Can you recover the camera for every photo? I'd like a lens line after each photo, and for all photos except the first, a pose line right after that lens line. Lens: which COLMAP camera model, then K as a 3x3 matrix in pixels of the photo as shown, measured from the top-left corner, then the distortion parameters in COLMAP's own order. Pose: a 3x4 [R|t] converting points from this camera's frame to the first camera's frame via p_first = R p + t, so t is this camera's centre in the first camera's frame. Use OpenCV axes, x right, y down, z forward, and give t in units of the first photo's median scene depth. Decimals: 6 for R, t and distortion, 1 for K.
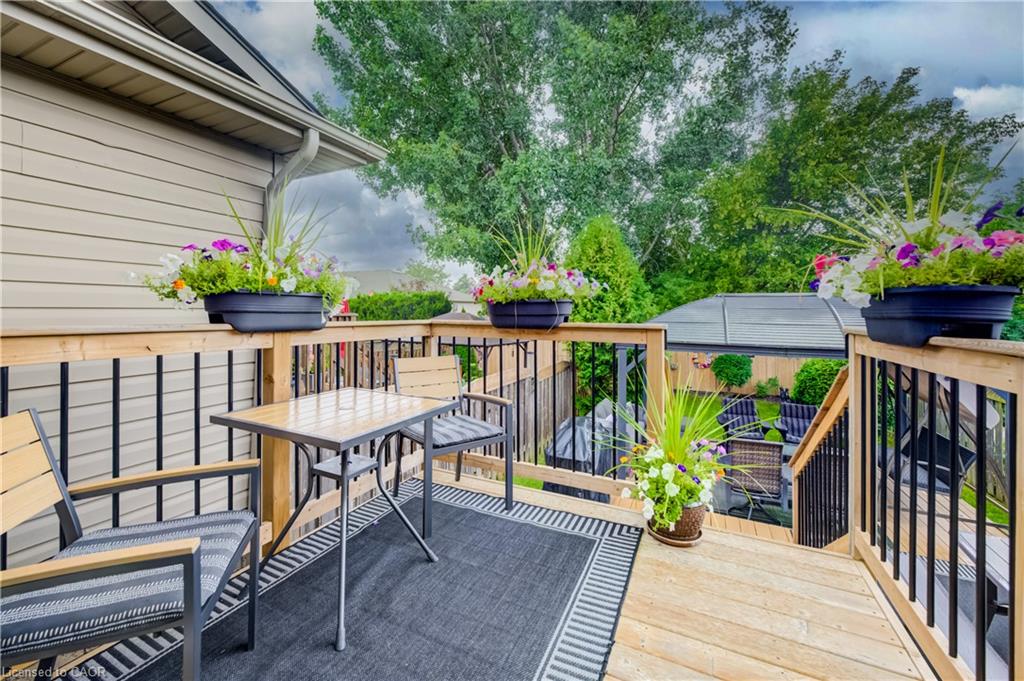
lens RADIAL K [[402.0, 0, 516.9], [0, 402.0, 307.5], [0, 0, 1]] dist [-0.006213, 0.001271]
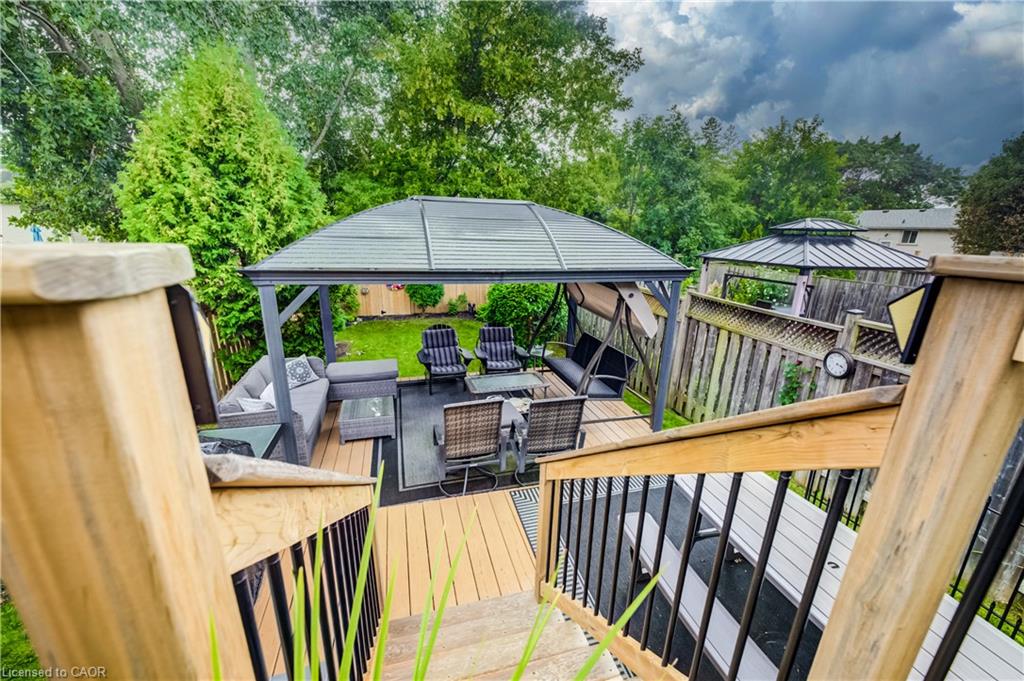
lens RADIAL K [[402.0, 0, 509.8], [0, 402.0, 347.2], [0, 0, 1]] dist [-0.006213, 0.001271]
pose [[0.759471, -0.171757, 0.627458, 0.090608], [-0.022538, 0.956991, 0.289241, 0.008850], [-0.650151, -0.233812, 0.722935, 0.202082]]
